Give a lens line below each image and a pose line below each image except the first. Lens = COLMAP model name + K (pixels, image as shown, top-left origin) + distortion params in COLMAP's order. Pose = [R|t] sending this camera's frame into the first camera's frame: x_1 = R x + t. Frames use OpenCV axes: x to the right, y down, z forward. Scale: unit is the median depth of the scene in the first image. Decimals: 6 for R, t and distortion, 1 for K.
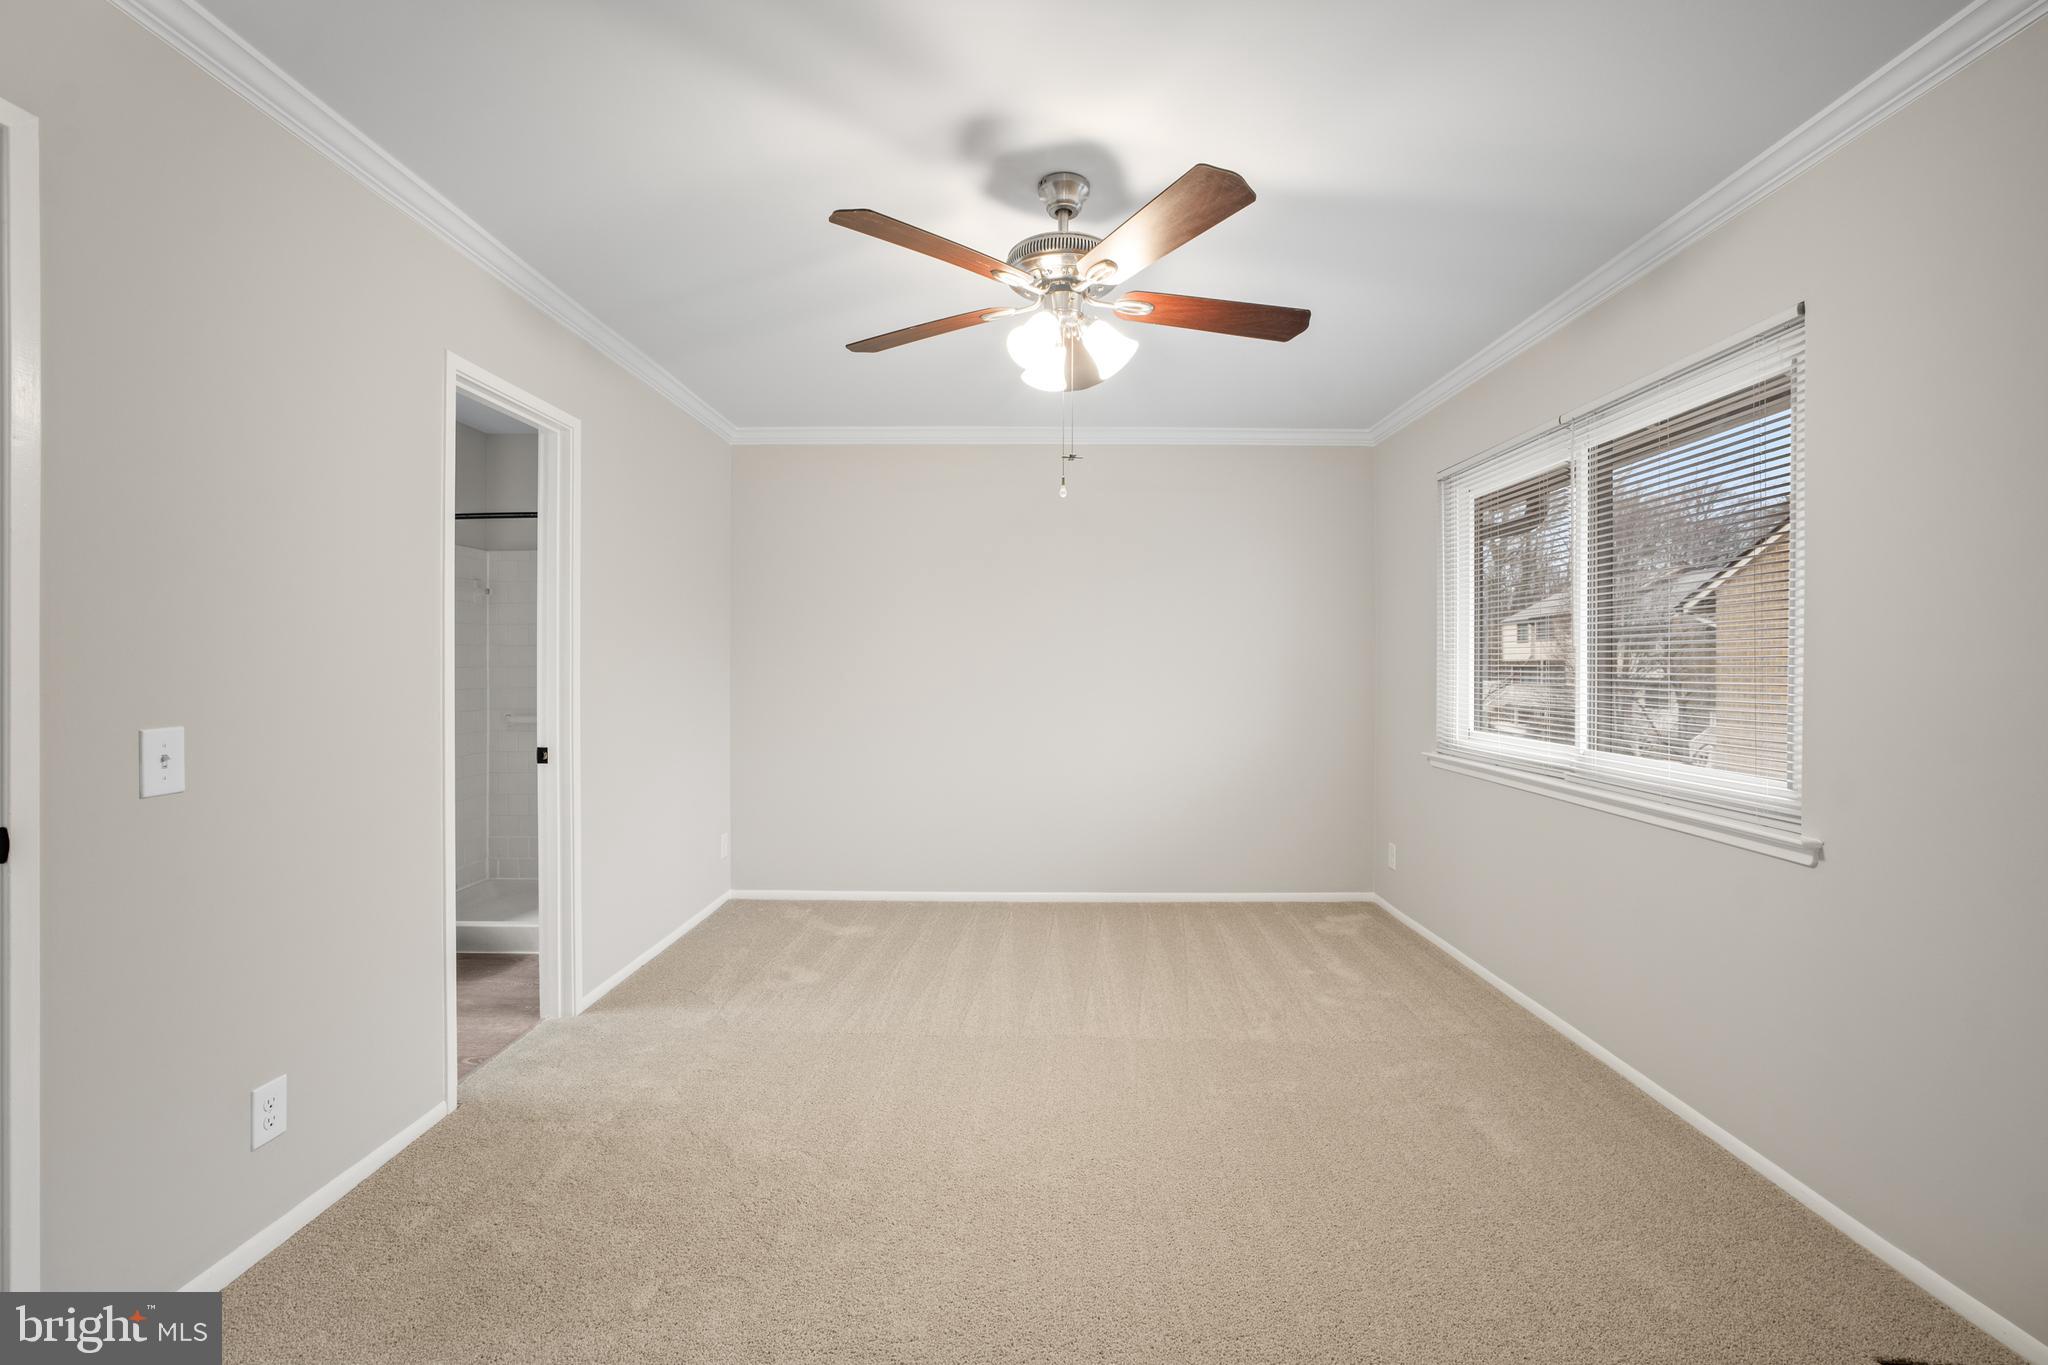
lens RADIAL K [[885.4, 0, 996.0], [0, 885.4, 638.5], [0, 0, 1]] dist [-0.023413, 0.015146]
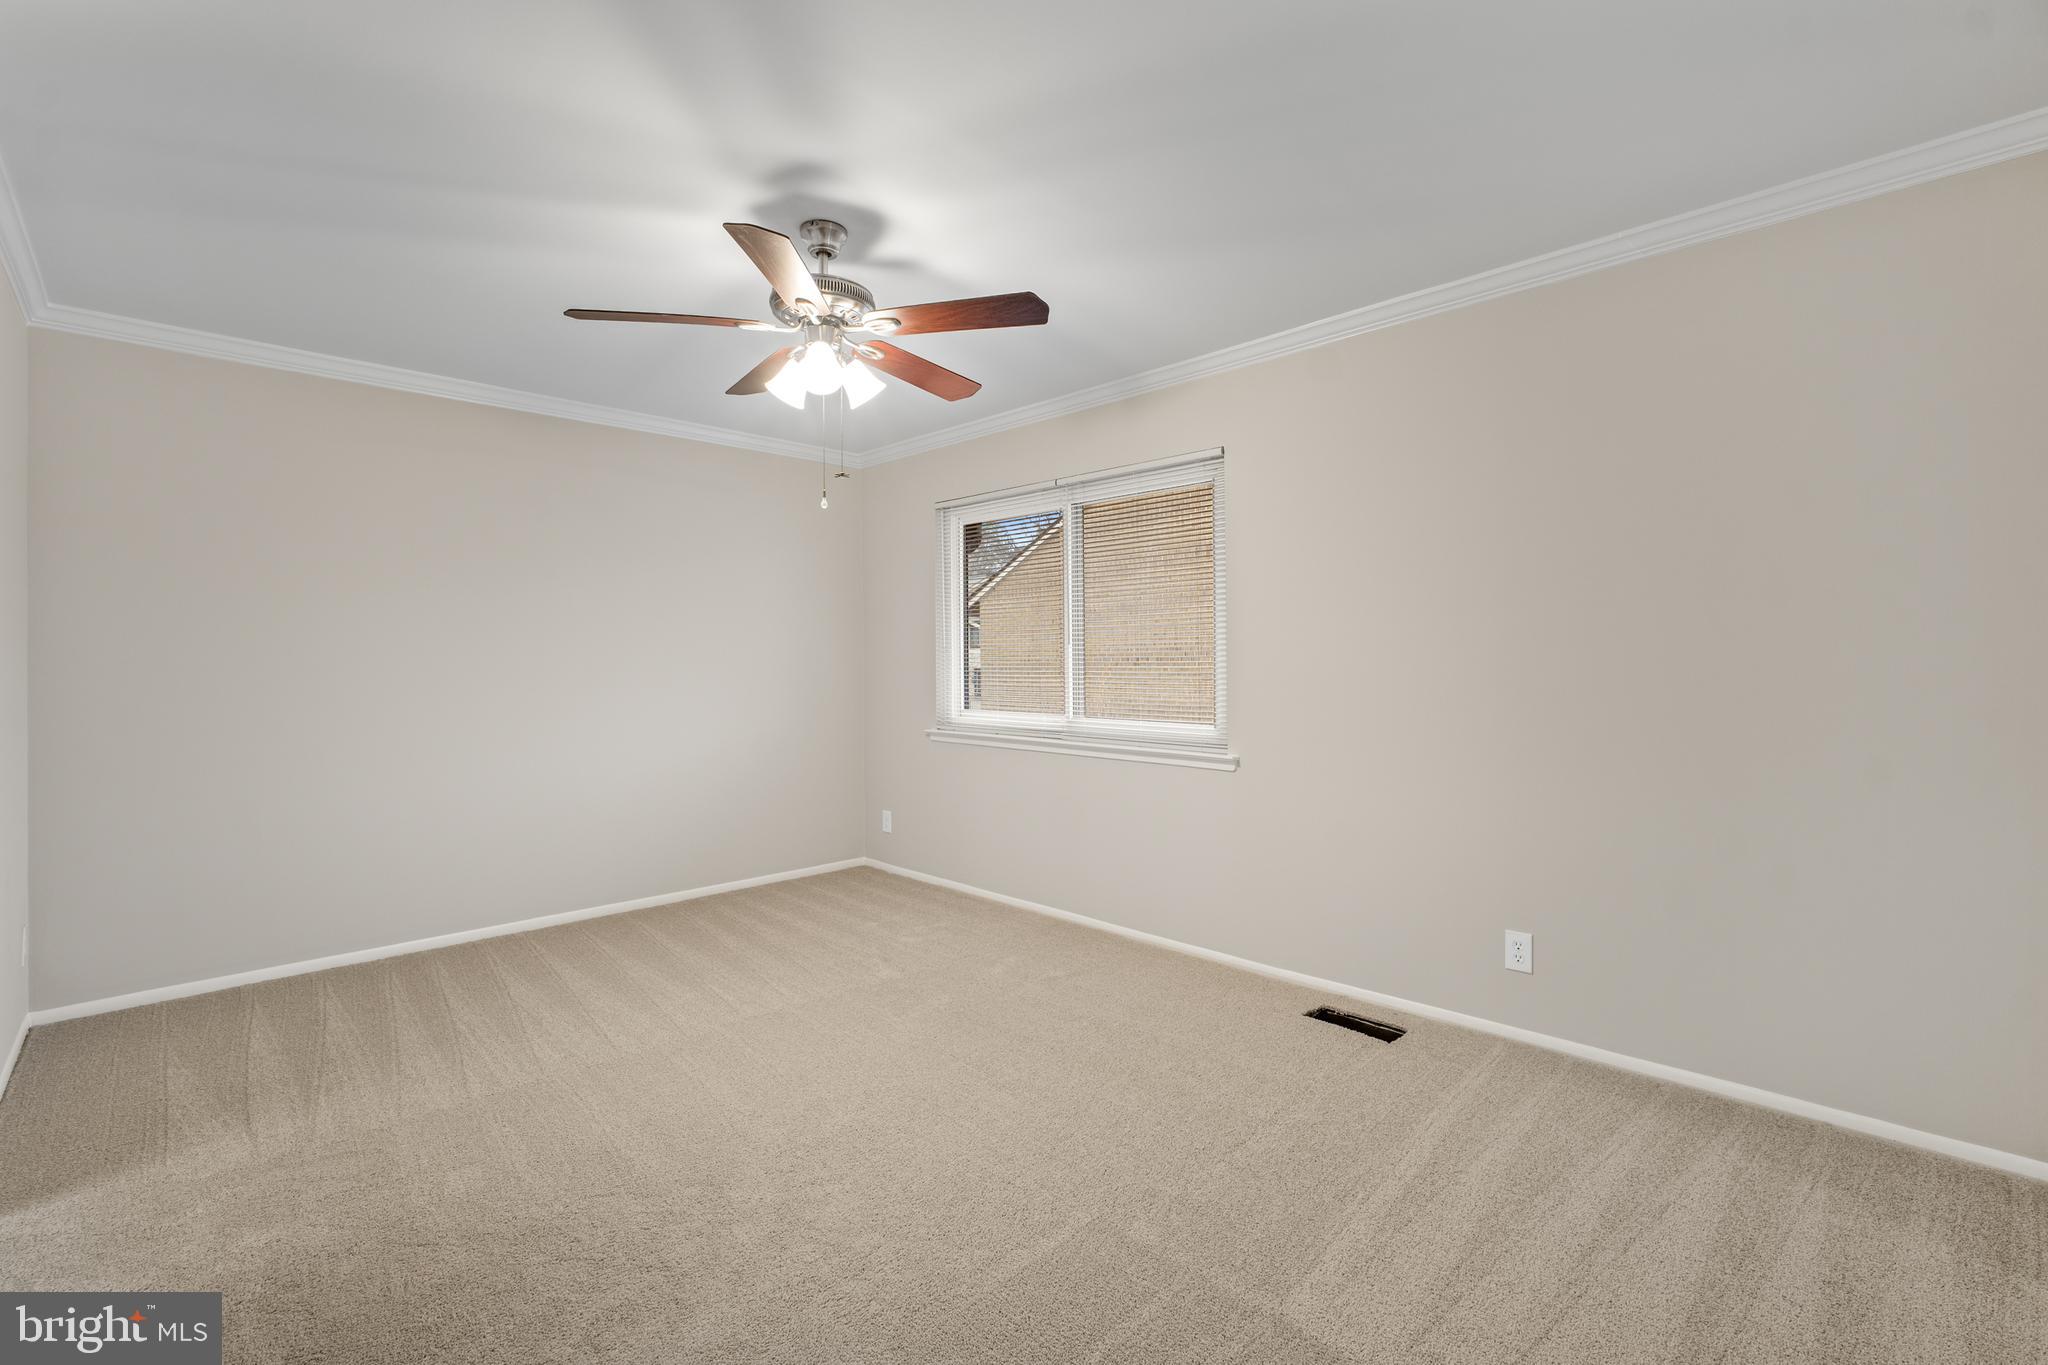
lens RADIAL K [[943.5, 0, 1002.5], [0, 943.5, 602.6], [0, 0, 1]] dist [0.001157, 0.008570]
pose [[0.704934, 0.036585, 0.708328, -0.525654], [-0.014501, 0.999203, -0.037177, 0.000904], [-0.709124, 0.015935, 0.704904, -0.000418]]
